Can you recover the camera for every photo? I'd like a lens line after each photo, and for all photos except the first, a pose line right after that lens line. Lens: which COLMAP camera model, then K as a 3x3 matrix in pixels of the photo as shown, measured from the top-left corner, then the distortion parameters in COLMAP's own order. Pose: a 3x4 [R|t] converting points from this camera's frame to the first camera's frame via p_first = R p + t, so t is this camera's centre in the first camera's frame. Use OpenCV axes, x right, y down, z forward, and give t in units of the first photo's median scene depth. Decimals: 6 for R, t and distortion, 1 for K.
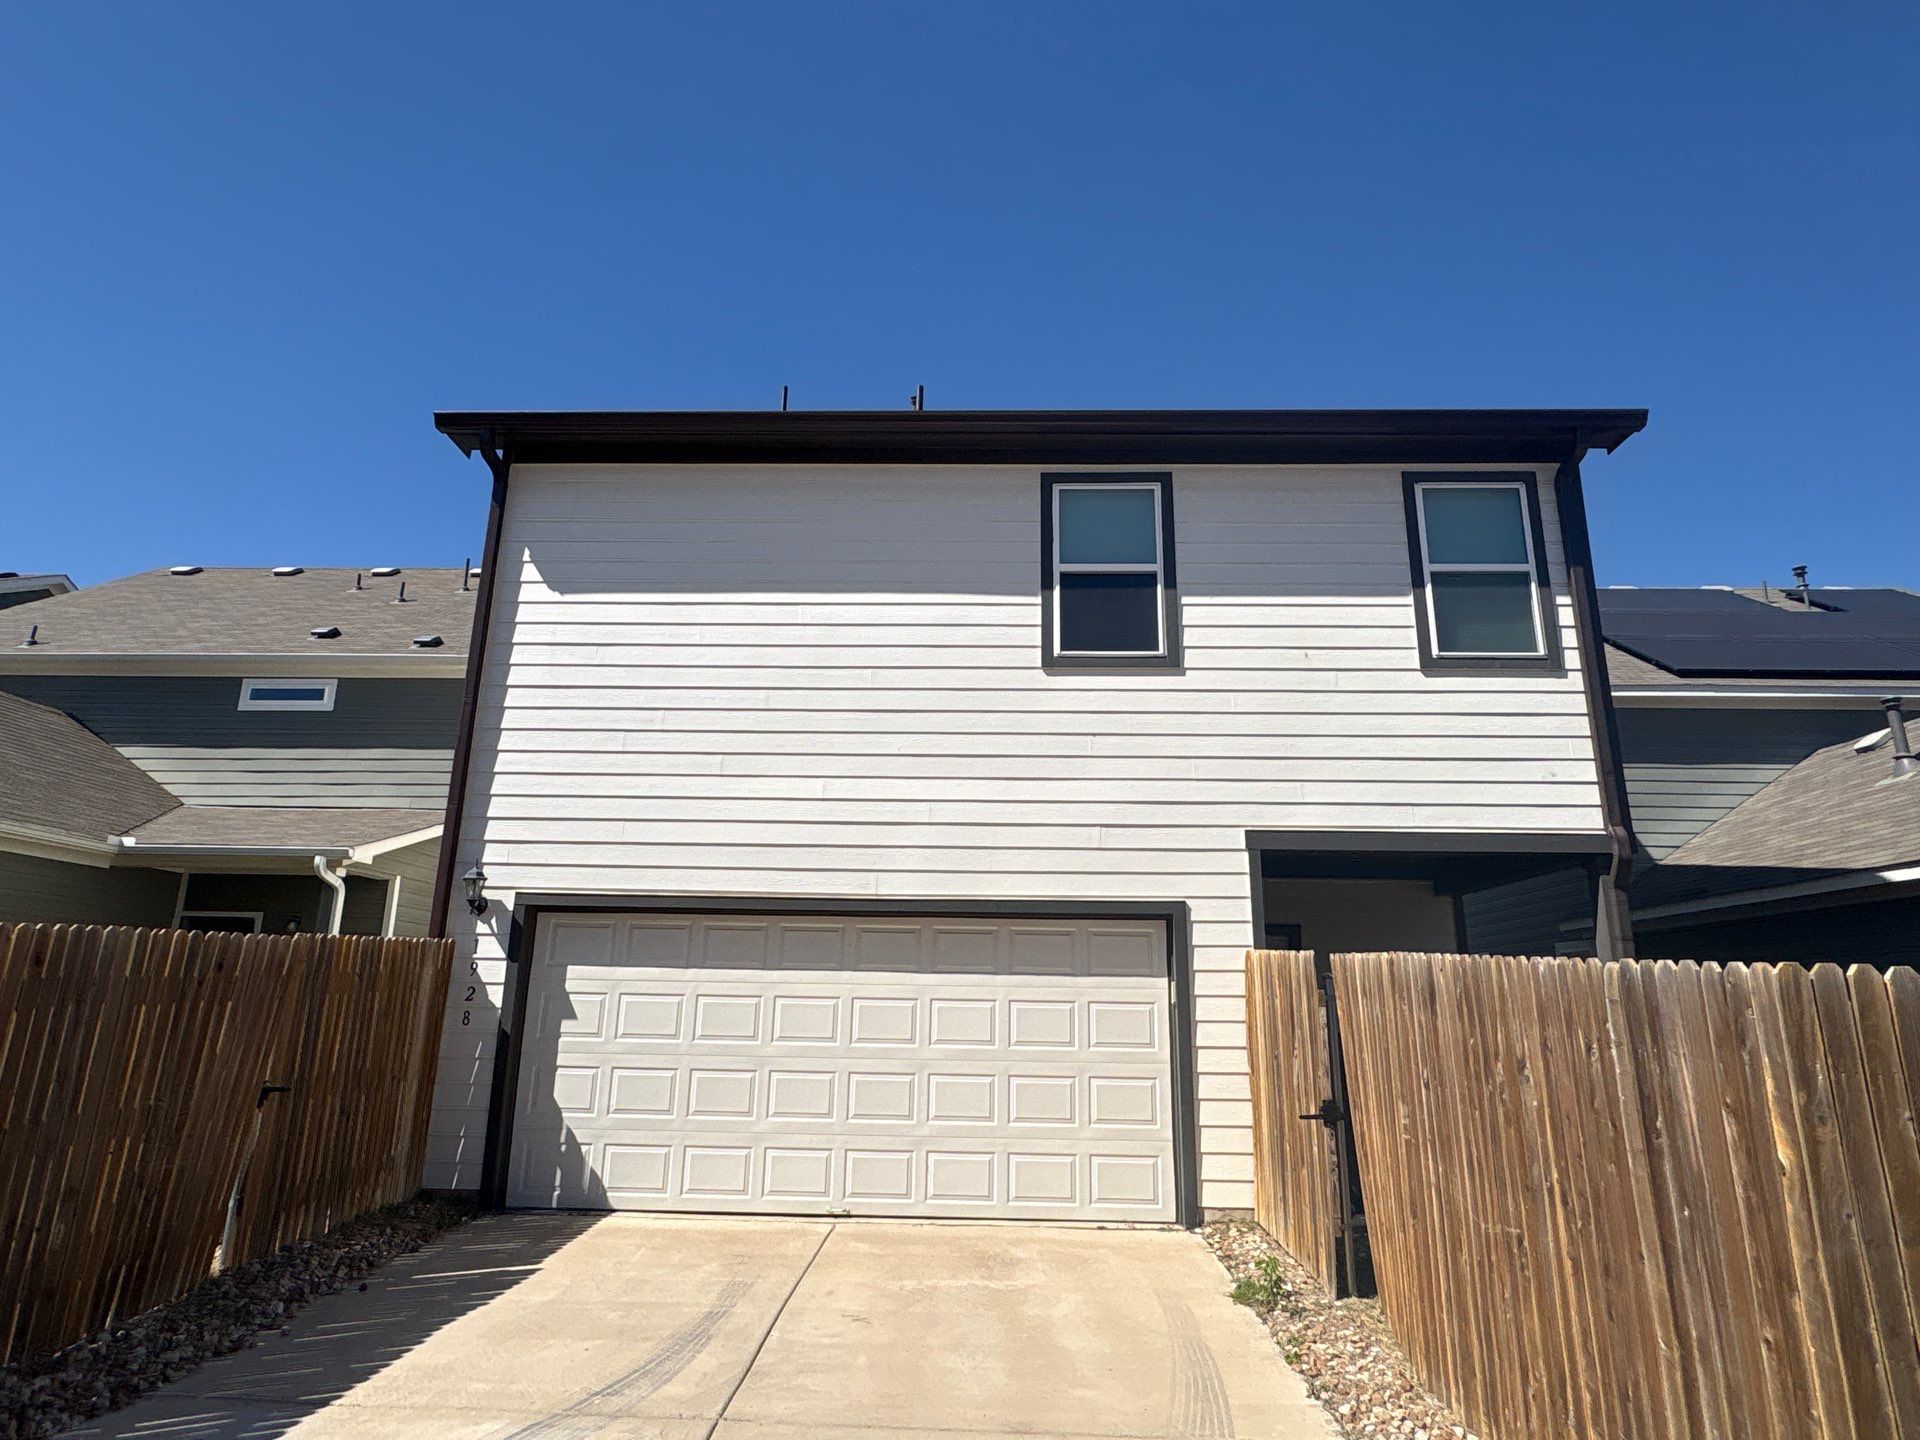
lens RADIAL K [[1086.0, 0, 966.1], [0, 1086.0, 715.9], [0, 0, 1]] dist [-0.003098, 0.000628]
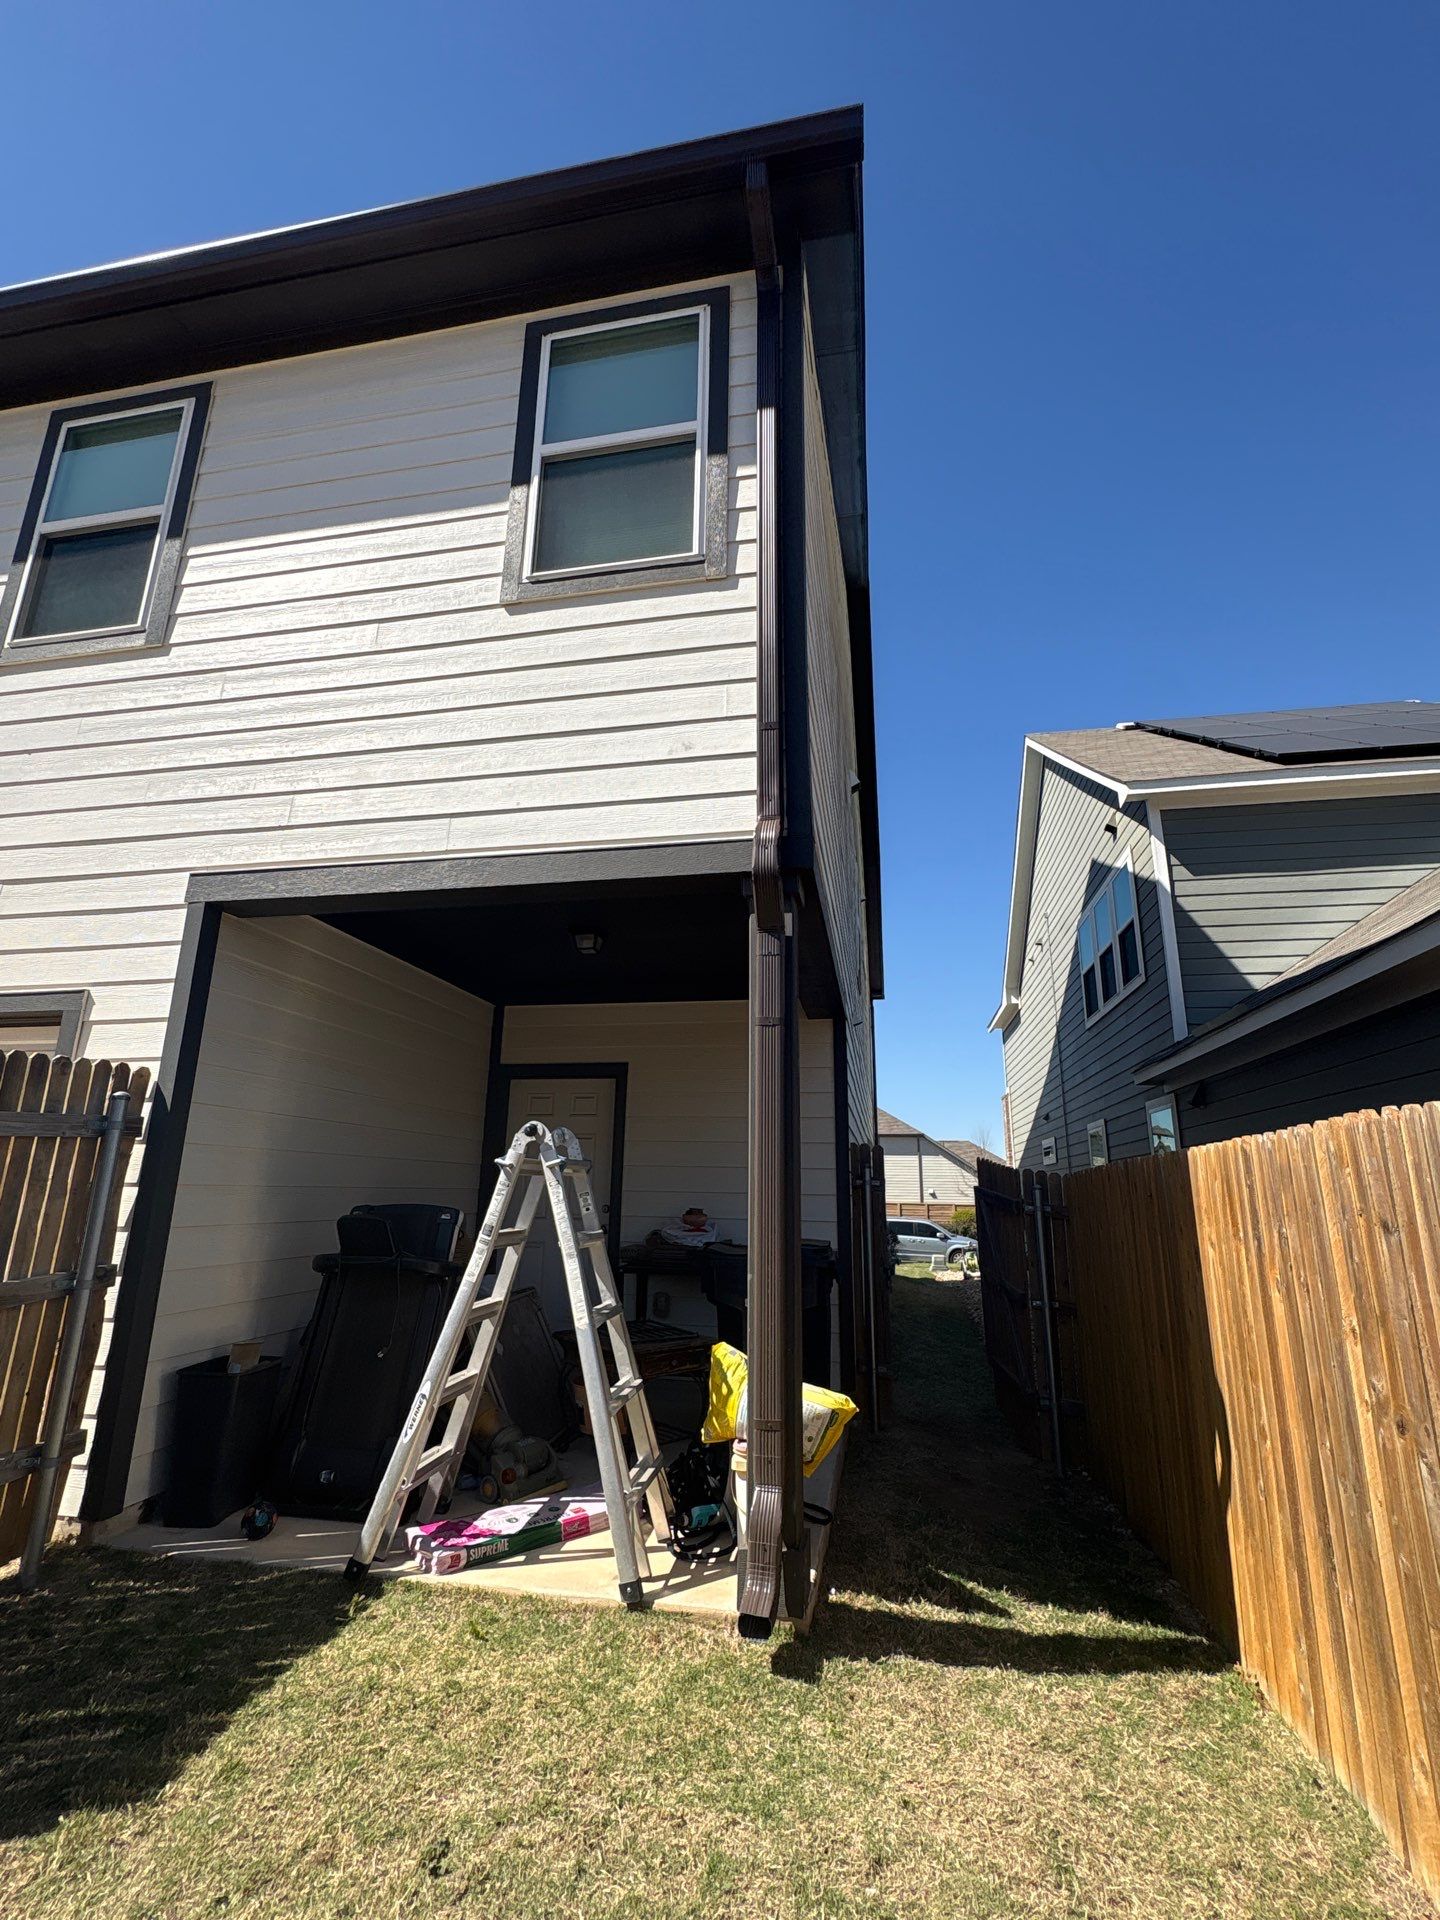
lens RADIAL K [[869.7, 0, 717.0], [0, 869.7, 958.6], [0, 0, 1]] dist [0.002267, 0.000637]
pose [[0.987663, -0.041558, -0.150980, 0.612695], [0.040432, 0.999127, -0.010519, 0.167439], [0.151285, 0.004285, 0.988481, 0.548667]]
